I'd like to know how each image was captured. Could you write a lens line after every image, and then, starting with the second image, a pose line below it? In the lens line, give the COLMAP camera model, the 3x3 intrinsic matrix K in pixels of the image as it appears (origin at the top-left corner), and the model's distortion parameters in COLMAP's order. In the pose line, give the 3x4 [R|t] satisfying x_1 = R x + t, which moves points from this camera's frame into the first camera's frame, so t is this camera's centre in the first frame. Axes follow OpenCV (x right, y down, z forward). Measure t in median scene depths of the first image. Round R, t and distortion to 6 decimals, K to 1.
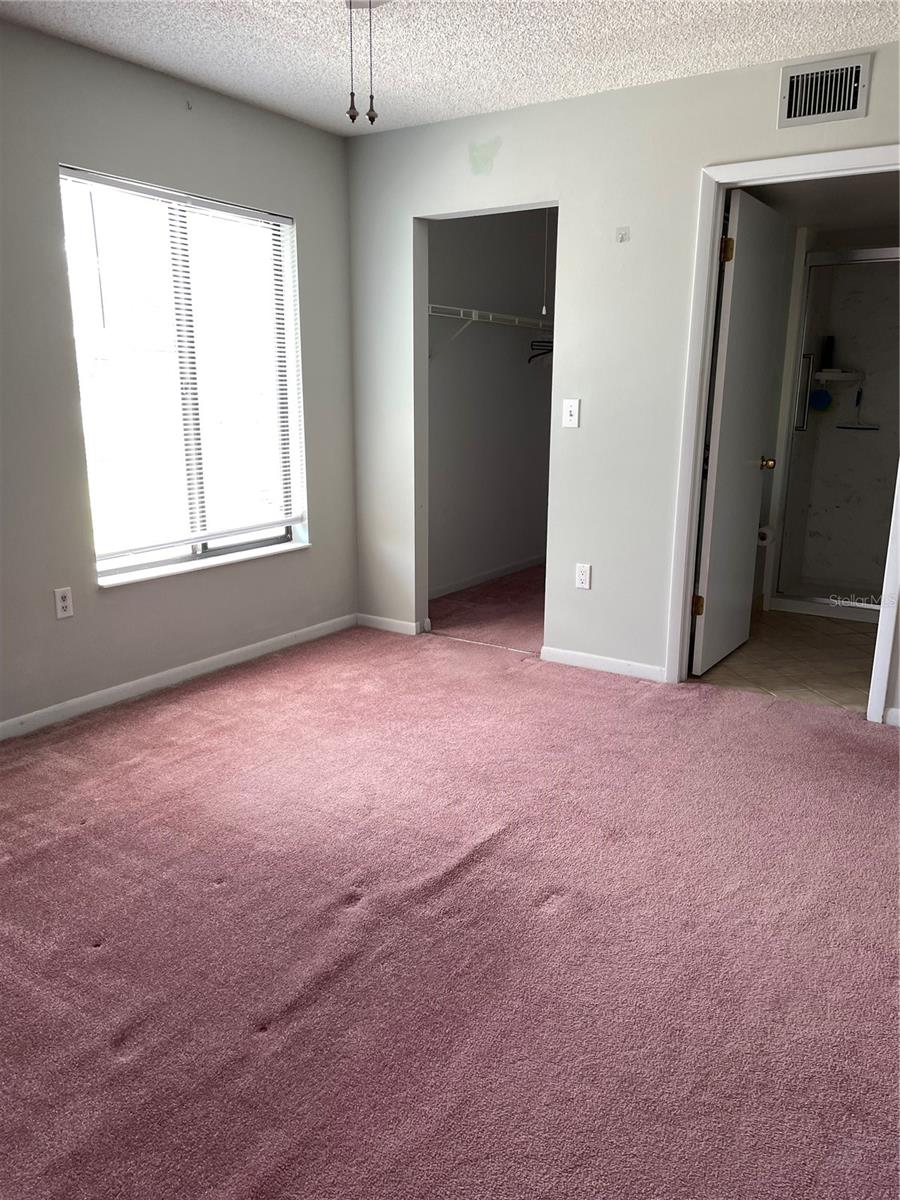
lens RADIAL K [[906.4, 0, 452.4], [0, 906.4, 602.7], [0, 0, 1]] dist [0.070469, -0.080037]
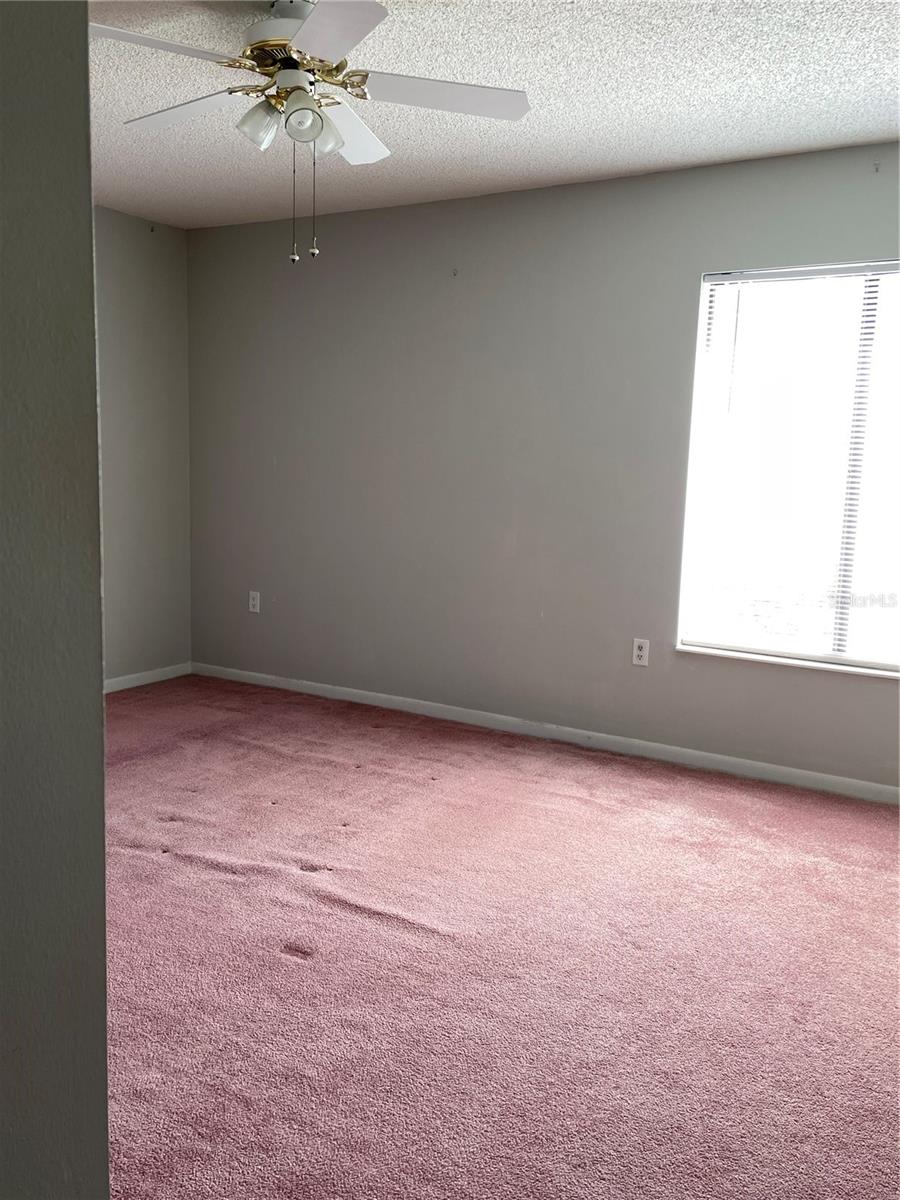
lens RADIAL K [[976.4, 0, 451.8], [0, 976.4, 598.8], [0, 0, 1]] dist [0.011575, 0.003916]
pose [[0.033262, 0.127667, -0.991259, 0.760685], [-0.260835, 0.958545, 0.114701, -0.141337], [0.964810, 0.254740, 0.065183, 0.678688]]
